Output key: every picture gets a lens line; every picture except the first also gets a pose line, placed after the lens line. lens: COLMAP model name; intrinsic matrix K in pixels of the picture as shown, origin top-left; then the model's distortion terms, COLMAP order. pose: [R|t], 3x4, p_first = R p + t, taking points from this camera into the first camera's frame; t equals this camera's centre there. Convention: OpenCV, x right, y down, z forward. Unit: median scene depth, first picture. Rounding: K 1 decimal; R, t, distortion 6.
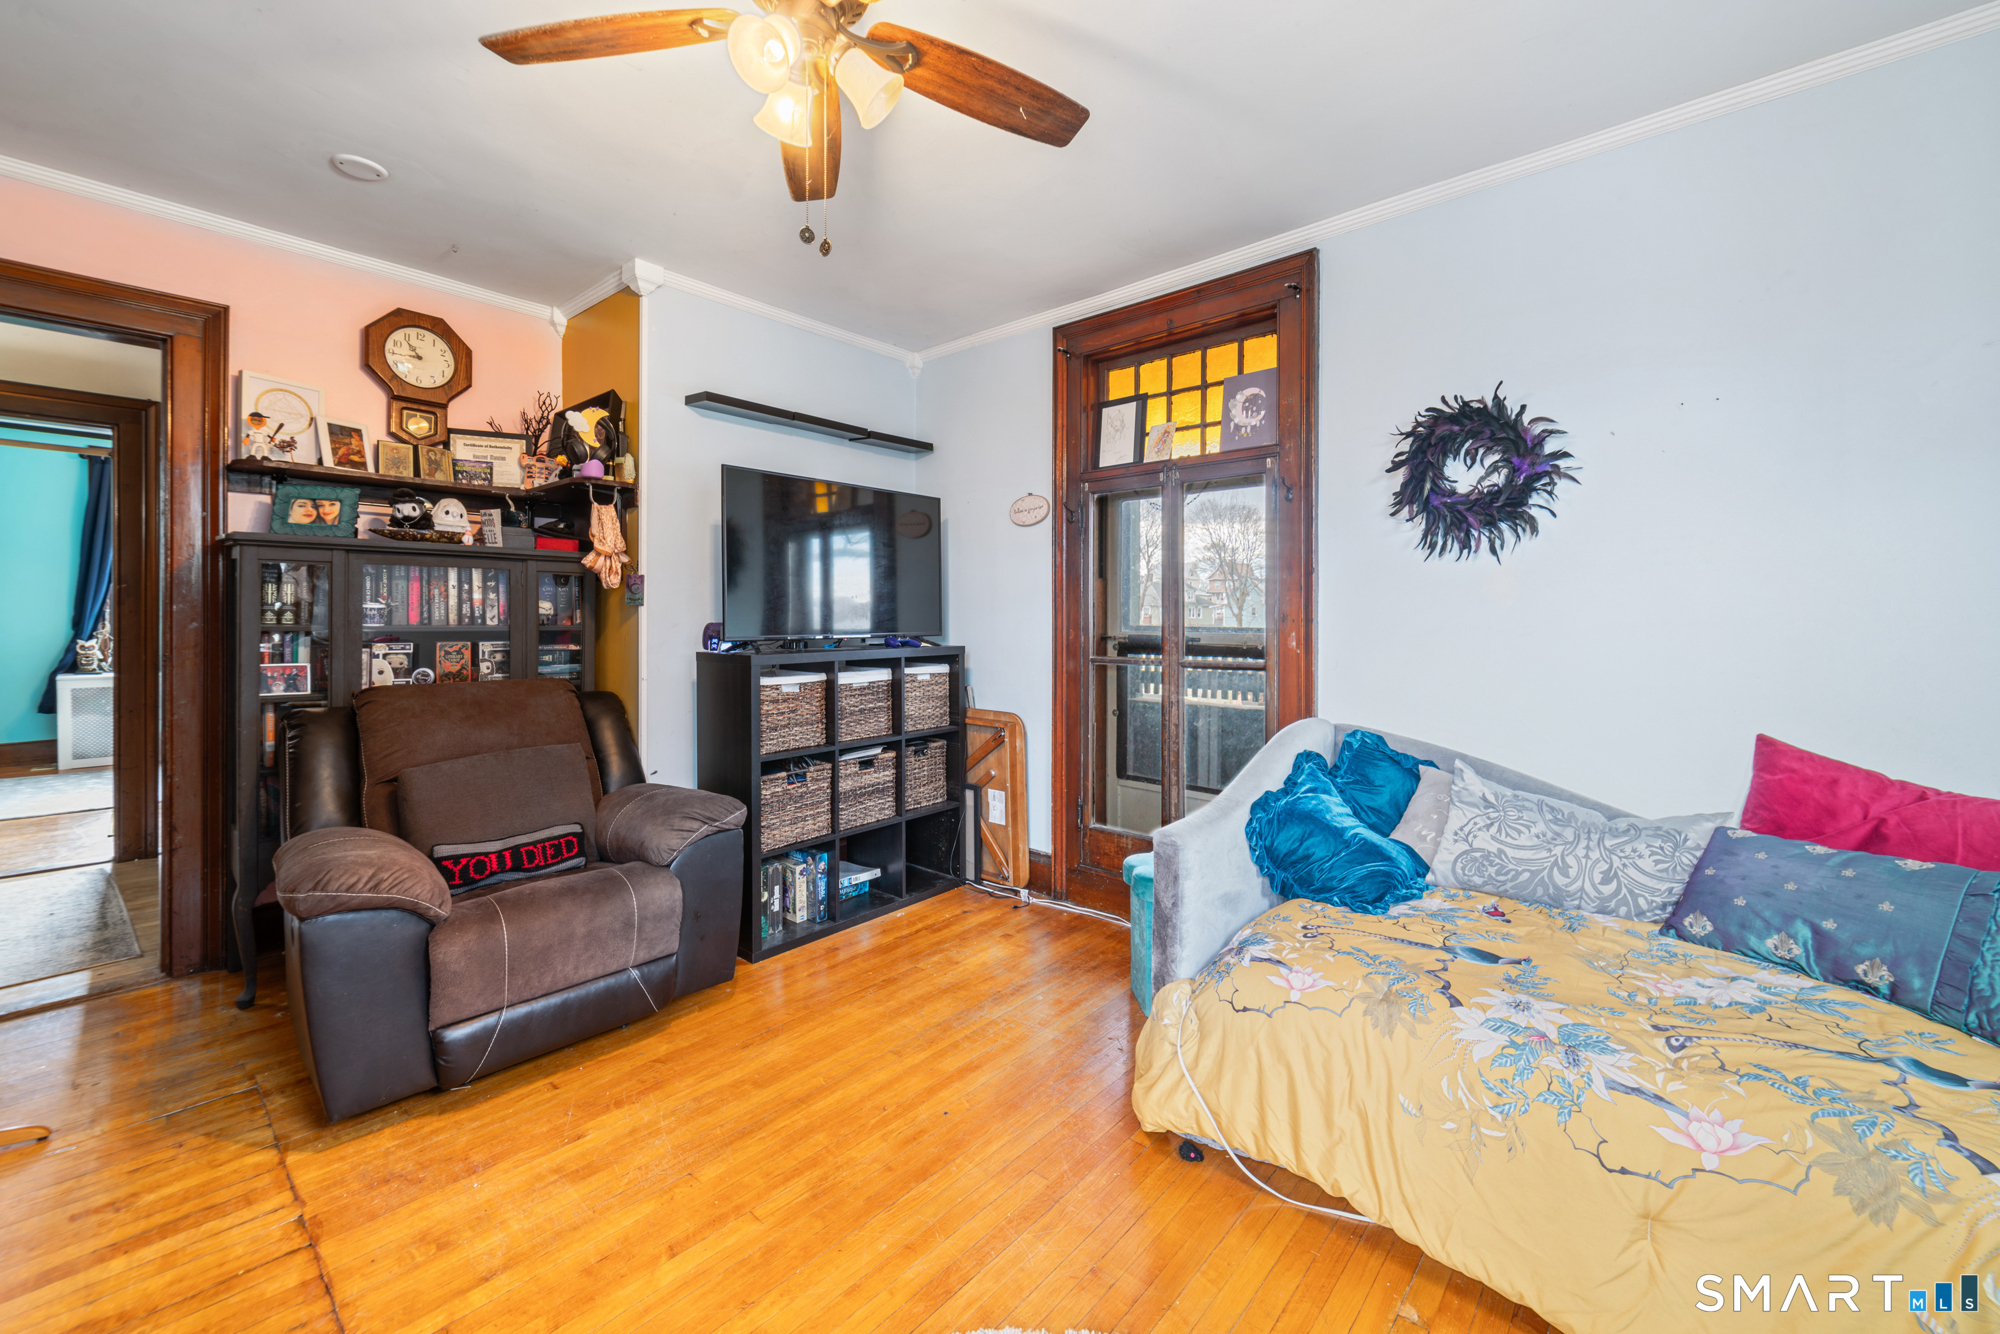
lens RADIAL K [[793.1, 0, 1001.3], [0, 793.1, 628.8], [0, 0, 1]] dist [0.000661, 0.000442]
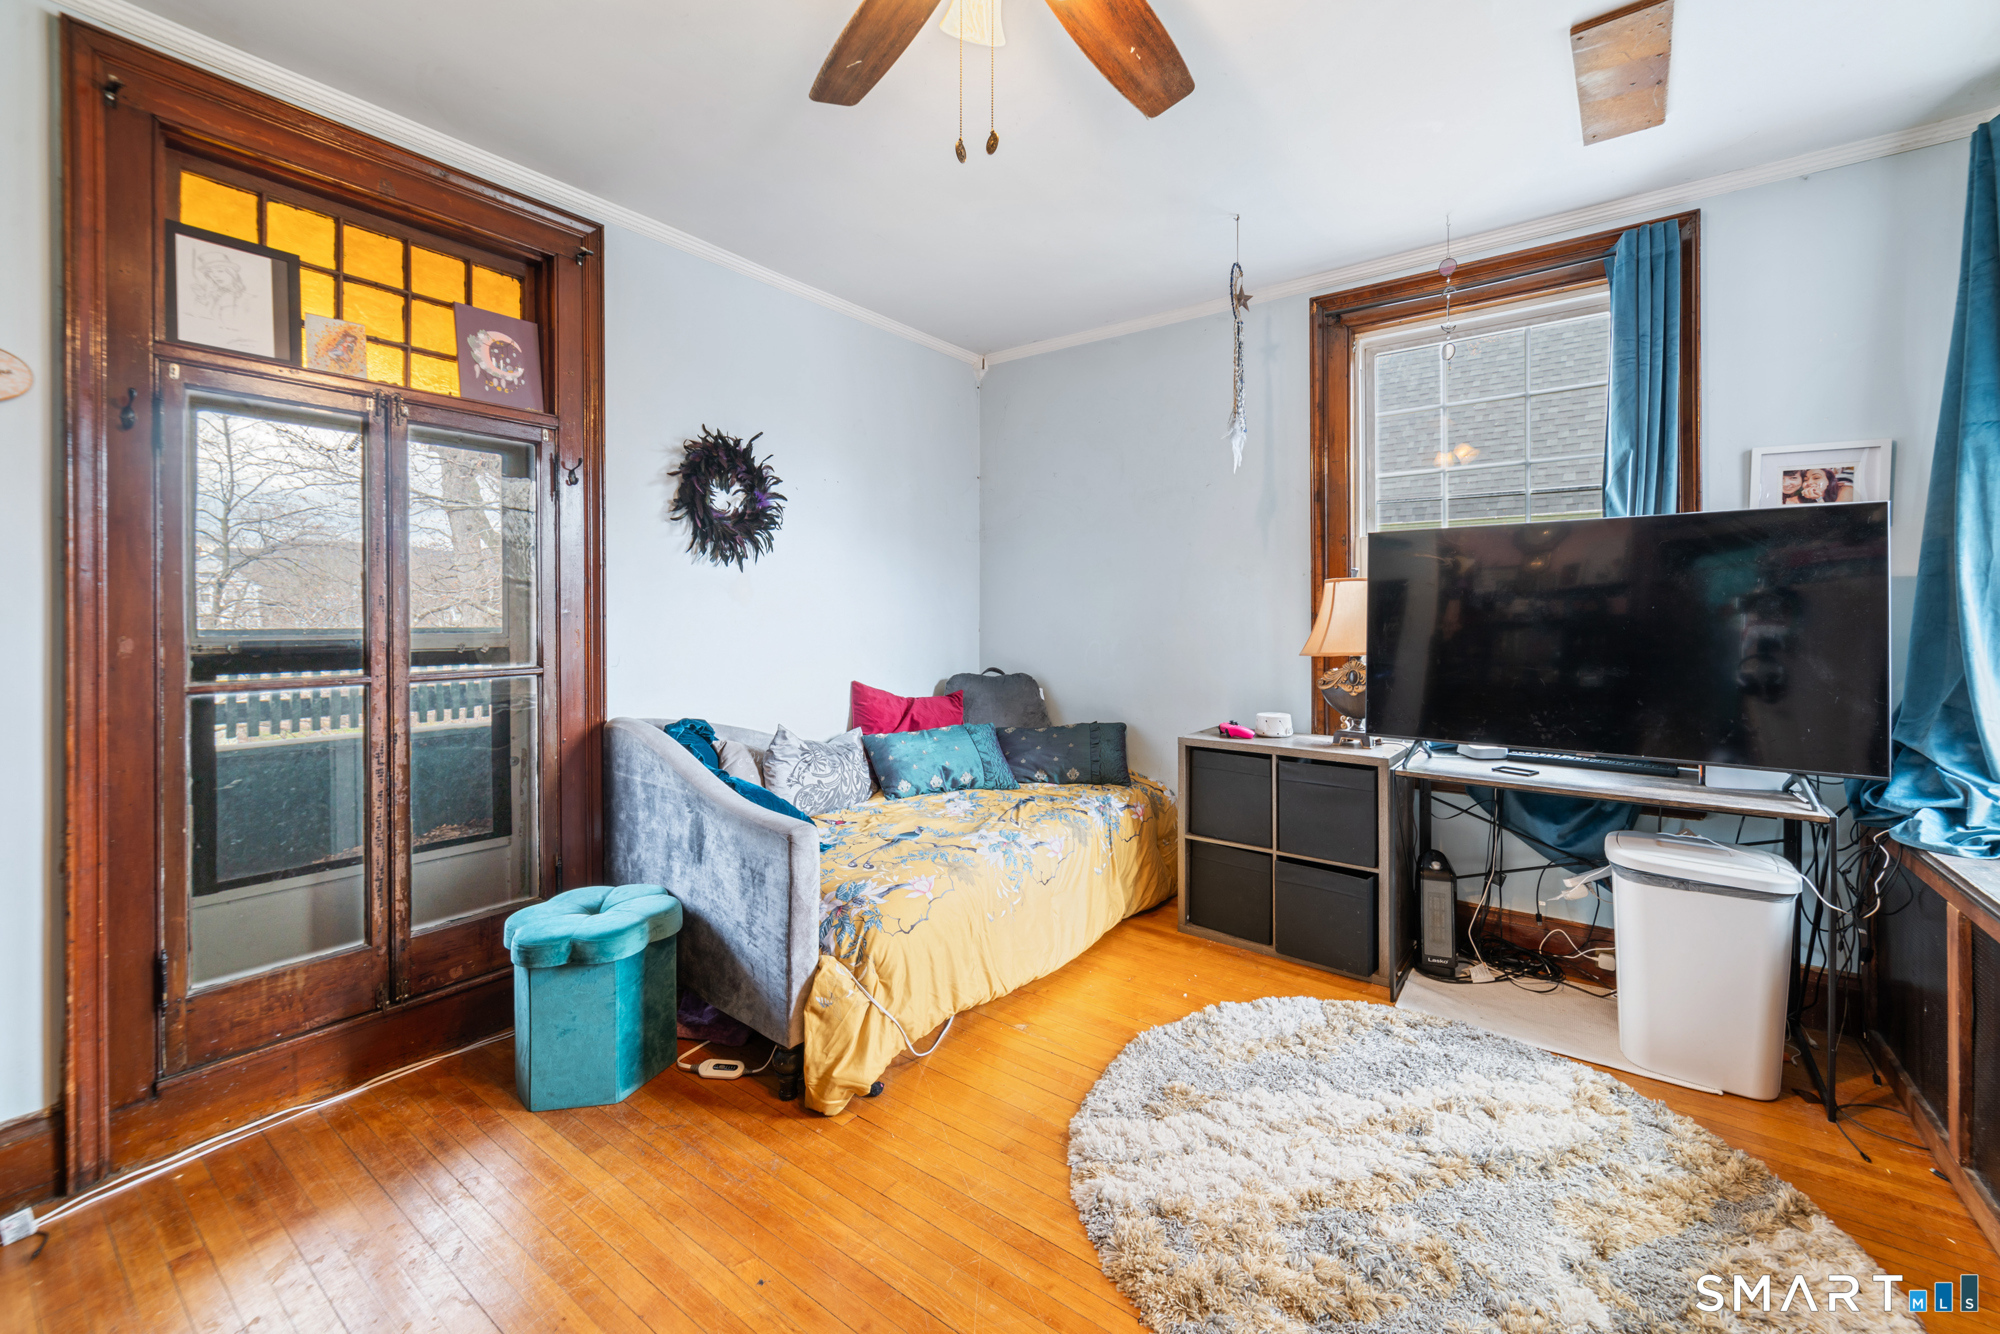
lens RADIAL K [[795.9, 0, 1010.4], [0, 795.9, 622.6], [0, 0, 1]] dist [-0.001730, 0.000526]
pose [[-0.087153, -0.010200, 0.996143, -0.551773], [0.015849, 0.999807, 0.011624, -0.005928], [-0.996069, 0.016801, -0.086974, 0.552620]]
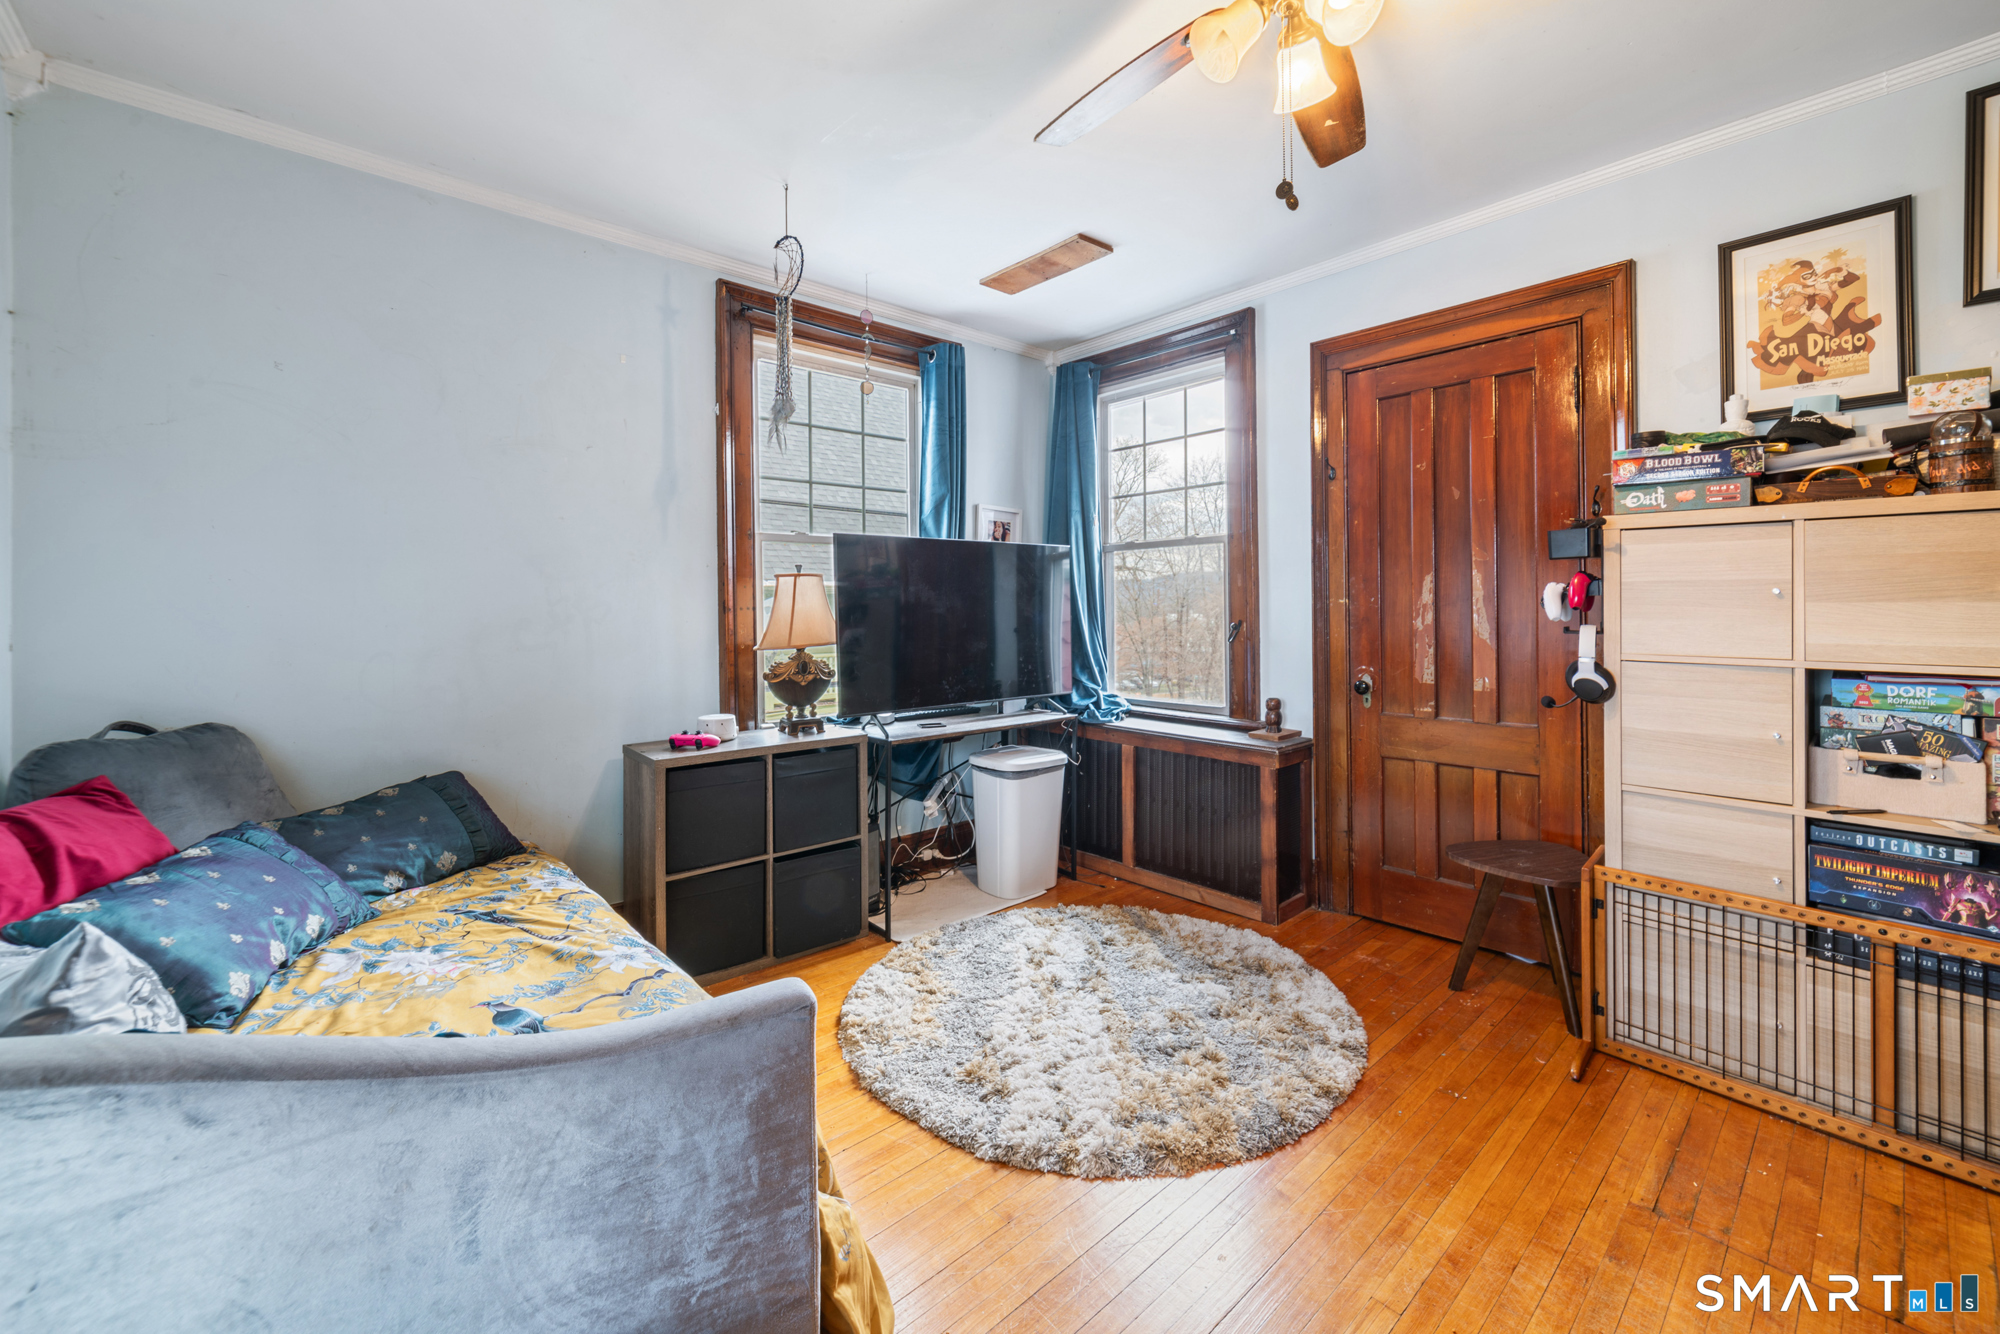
lens RADIAL K [[816.5, 0, 1005.5], [0, 816.5, 601.6], [0, 0, 1]] dist [-0.001284, -0.000076]
pose [[-0.994150, 0.002101, 0.107985, -0.002992], [0.003743, 0.999880, 0.015005, -0.020877], [-0.107940, 0.015321, -0.994039, 1.060556]]
